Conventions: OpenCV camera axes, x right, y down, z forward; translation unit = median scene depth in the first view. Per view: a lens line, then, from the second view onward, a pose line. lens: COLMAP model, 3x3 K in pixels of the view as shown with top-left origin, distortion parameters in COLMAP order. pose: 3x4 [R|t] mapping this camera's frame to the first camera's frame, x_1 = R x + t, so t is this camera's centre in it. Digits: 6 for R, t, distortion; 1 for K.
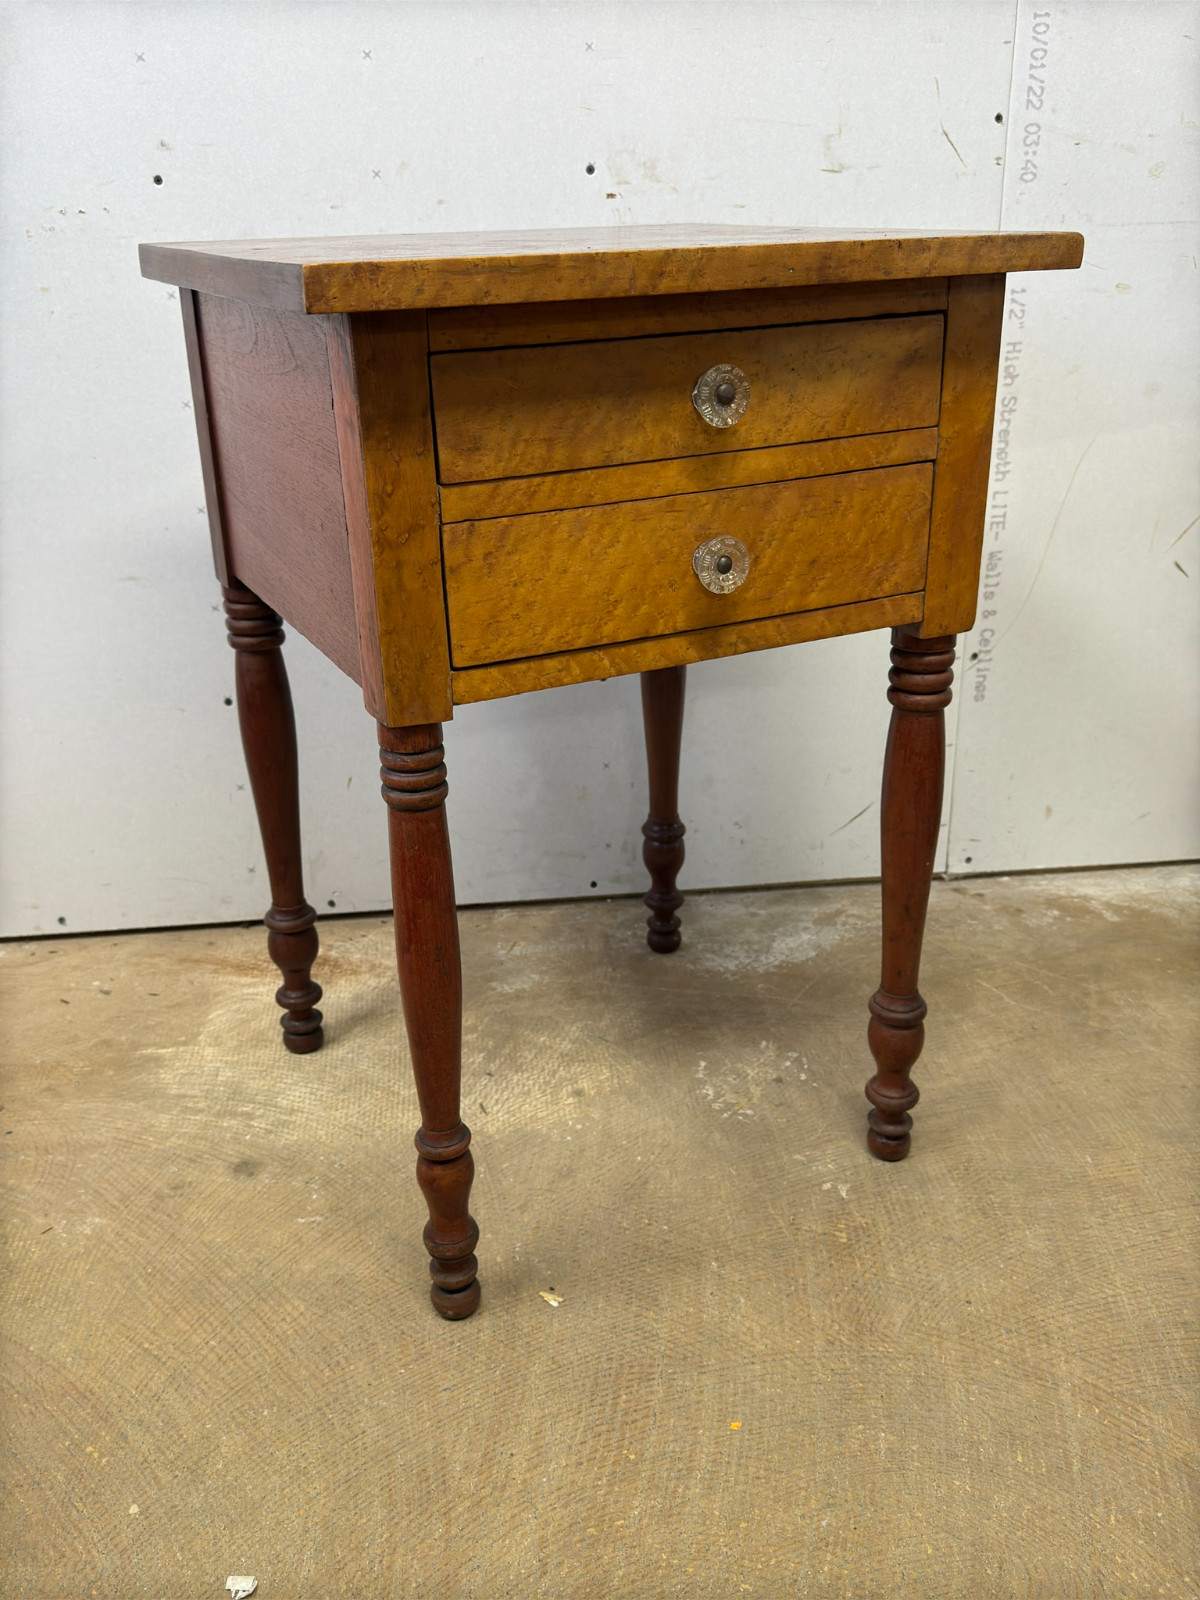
lens RADIAL K [[1383.3, 0, 594.1], [0, 1383.3, 803.0], [0, 0, 1]] dist [0.208088, -0.481502]
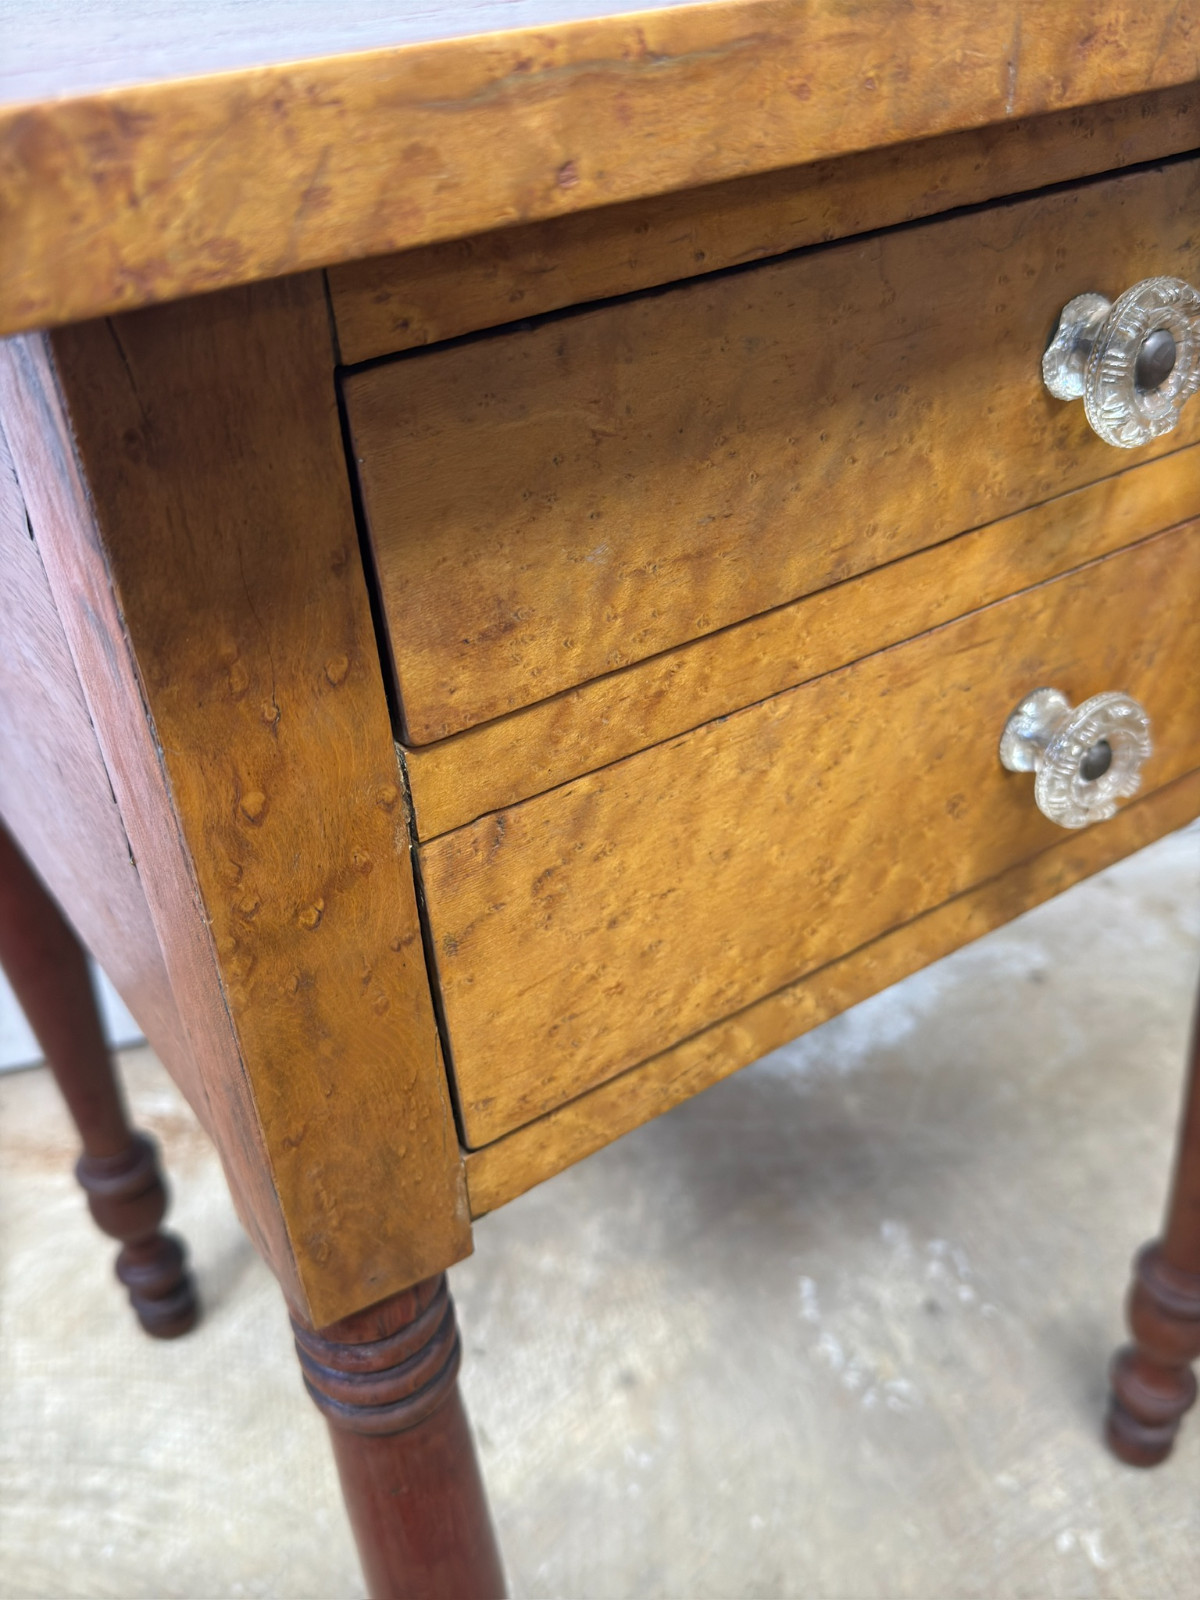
lens RADIAL K [[1433.6, 0, 591.6], [0, 1433.6, 803.1], [0, 0, 1]] dist [0.163607, -0.392789]
pose [[0.989210, -0.110444, 0.096259, -0.069485], [0.091350, 0.978652, 0.184107, -0.188370], [-0.114537, -0.173327, 0.978181, 0.456233]]
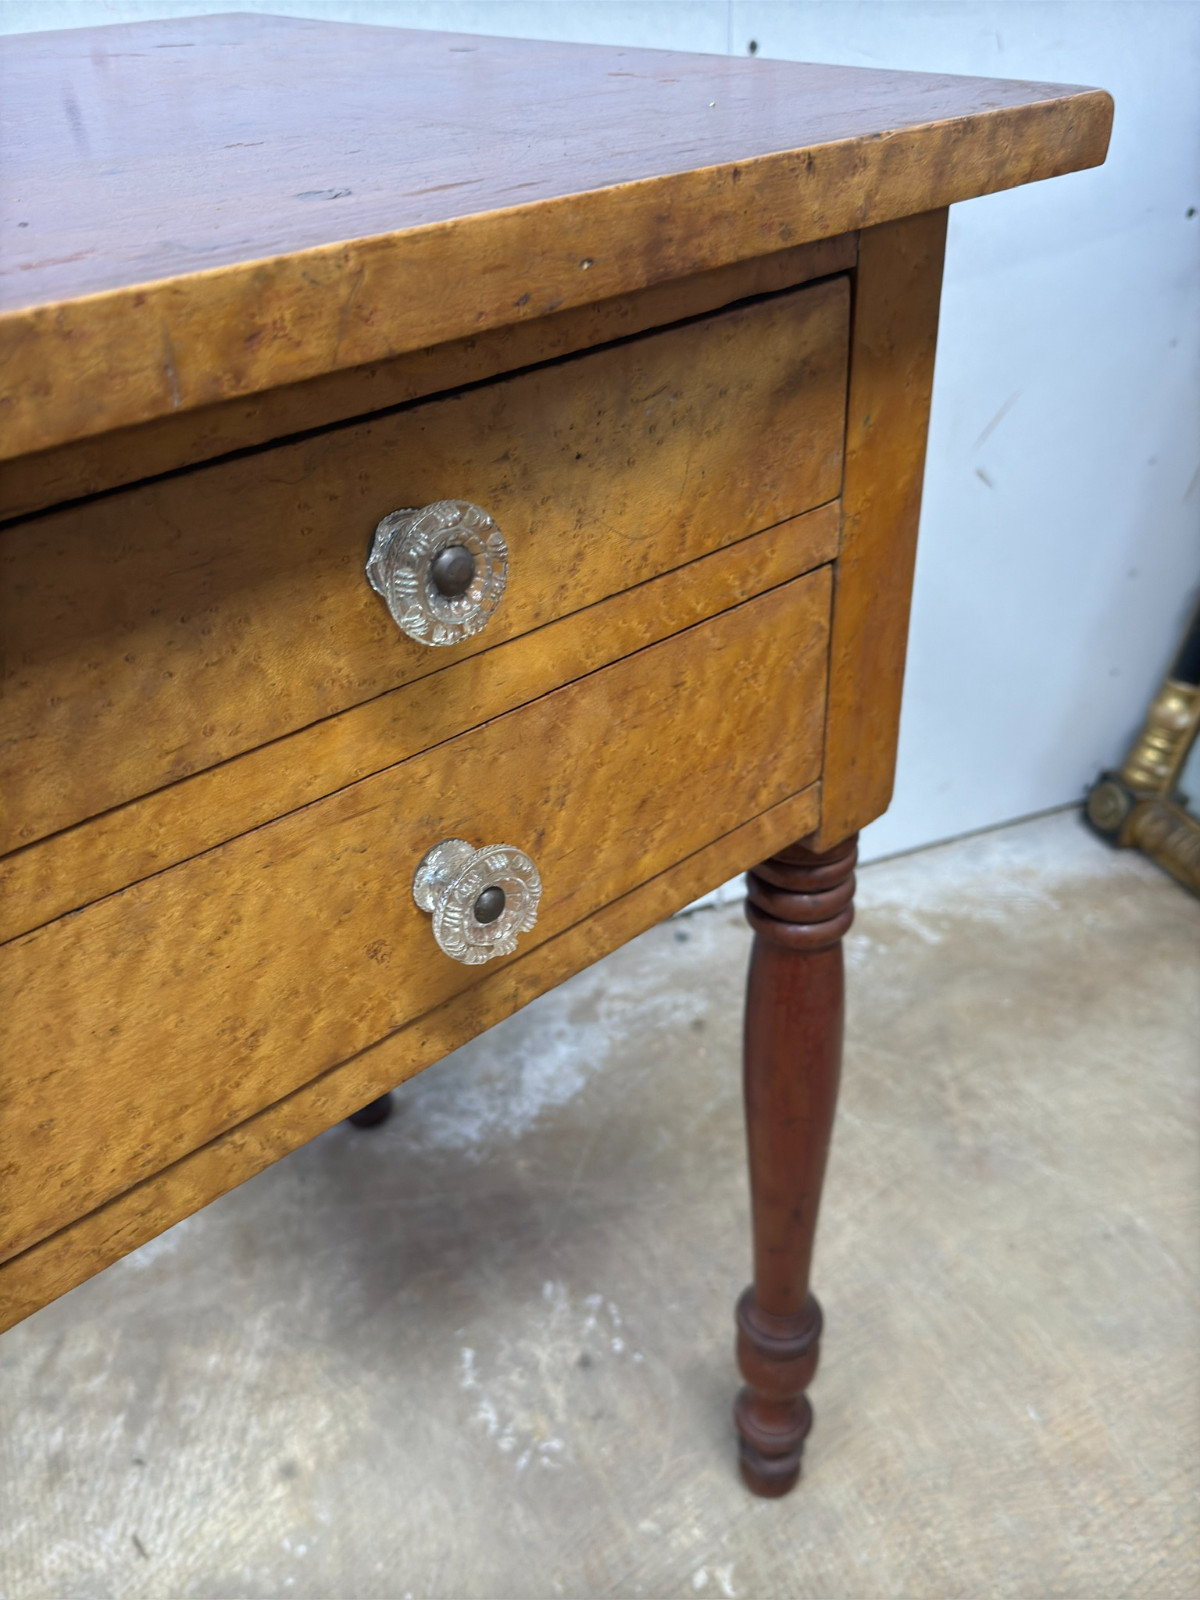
lens RADIAL K [[1420.6, 0, 606.5], [0, 1420.6, 802.6], [0, 0, 1]] dist [0.162036, -0.359811]
pose [[0.954517, -0.165669, 0.247895, 0.016134], [0.123852, 0.976607, 0.175780, -0.210746], [-0.271217, -0.137083, 0.952706, 0.420671]]
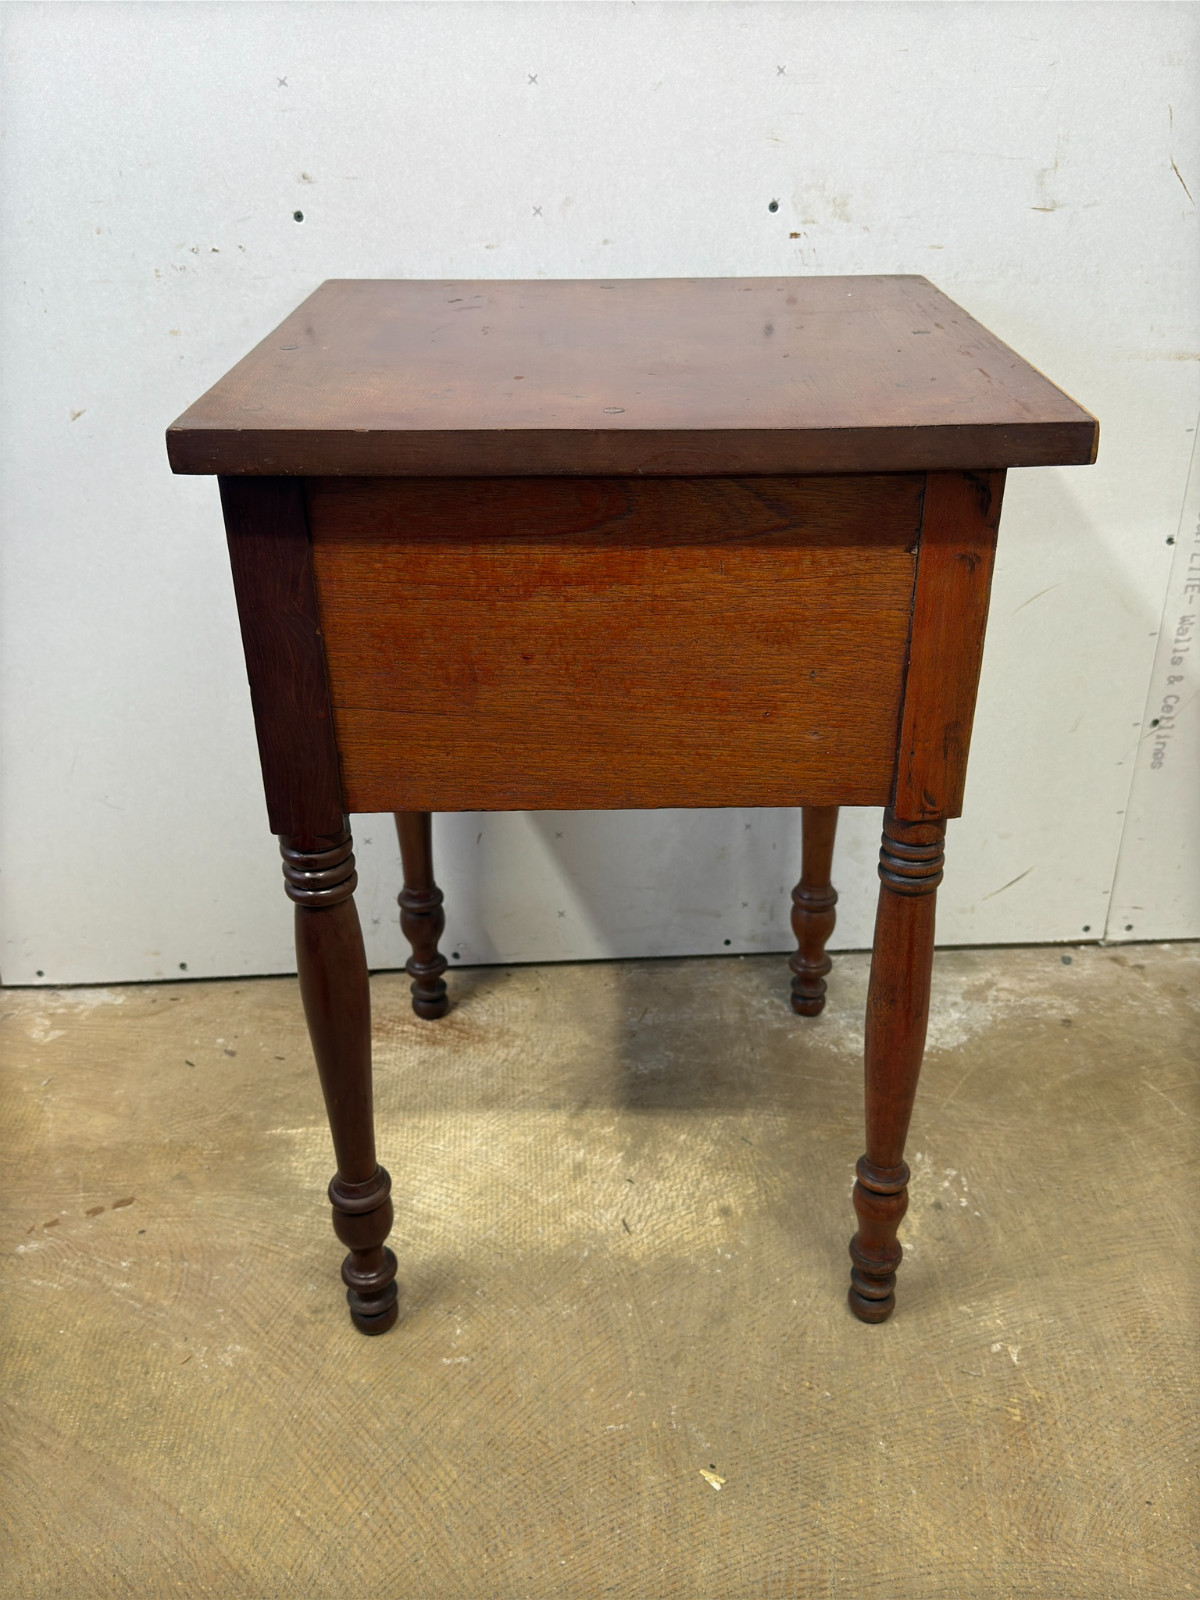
lens RADIAL K [[1385.4, 0, 601.0], [0, 1385.4, 802.3], [0, 0, 1]] dist [0.197926, -0.447709]
pose [[0.998837, 0.031436, -0.036567, -0.078124], [-0.027807, 0.995009, 0.095827, -0.179217], [0.039397, -0.094699, 0.994726, 0.076464]]
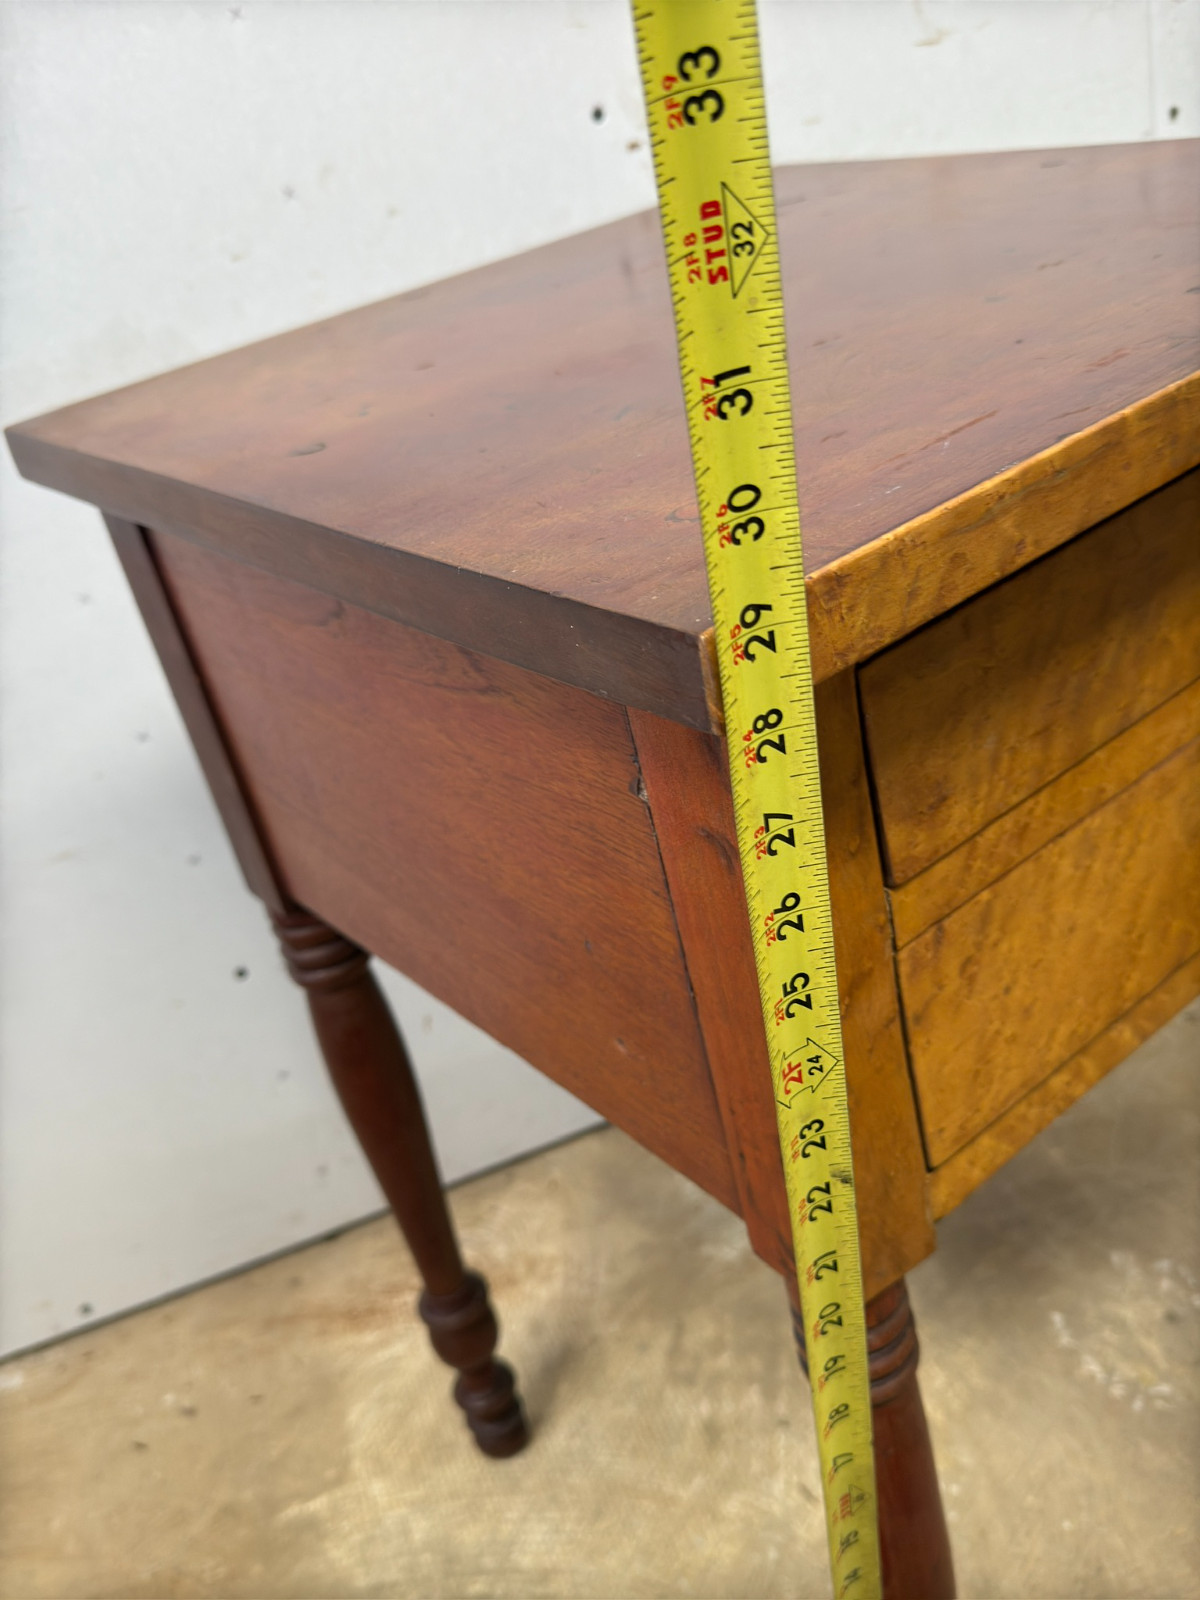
lens RADIAL K [[1417.1, 0, 615.4], [0, 1417.1, 807.5], [0, 0, 1]] dist [0.189278, -0.448430]
pose [[0.960100, -0.261290, 0.099679, -0.170579], [0.252450, 0.963124, 0.093071, -0.225829], [-0.120322, -0.064193, 0.990657, 0.350467]]
